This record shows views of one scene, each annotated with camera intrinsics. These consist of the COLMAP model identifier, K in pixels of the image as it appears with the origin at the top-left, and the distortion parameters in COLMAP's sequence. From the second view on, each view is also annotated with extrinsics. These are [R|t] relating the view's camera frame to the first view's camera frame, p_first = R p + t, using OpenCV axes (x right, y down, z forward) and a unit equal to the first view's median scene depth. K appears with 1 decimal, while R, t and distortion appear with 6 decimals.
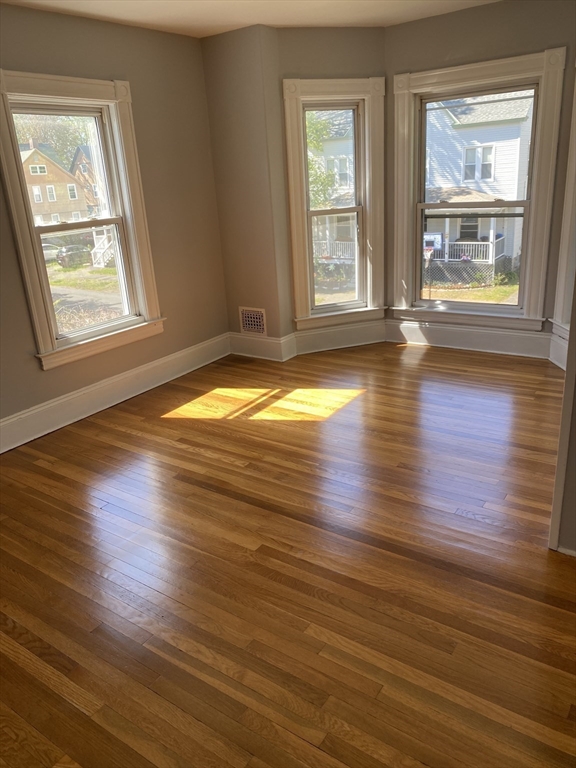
lens RADIAL K [[568.0, 0, 288.0], [0, 568.0, 384.0], [0, 0, 1]] dist [0.044287, -0.096729]
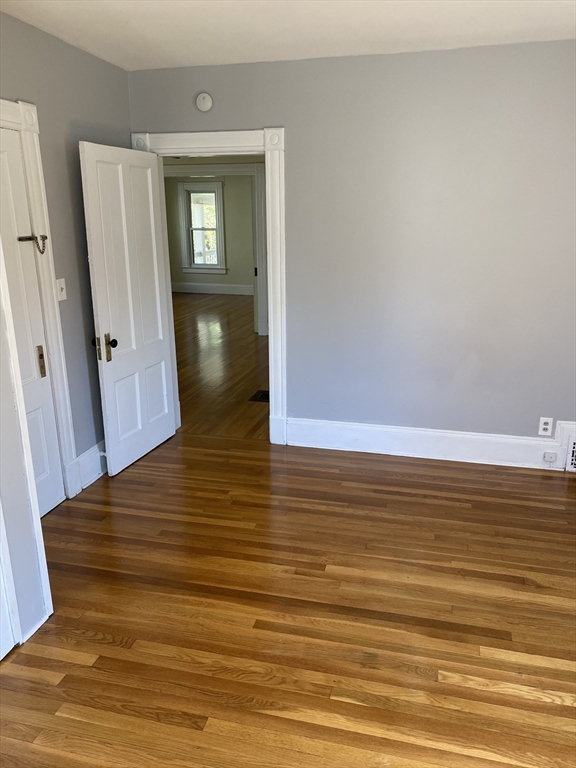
lens RADIAL K [[568.0, 0, 288.0], [0, 568.0, 384.0], [0, 0, 1]] dist [0.044287, -0.096729]
pose [[-0.934021, 0.163387, -0.317663, 0.316590], [-0.062228, 0.801251, 0.595084, -0.662293], [0.351757, 0.575588, -0.738218, 1.644324]]
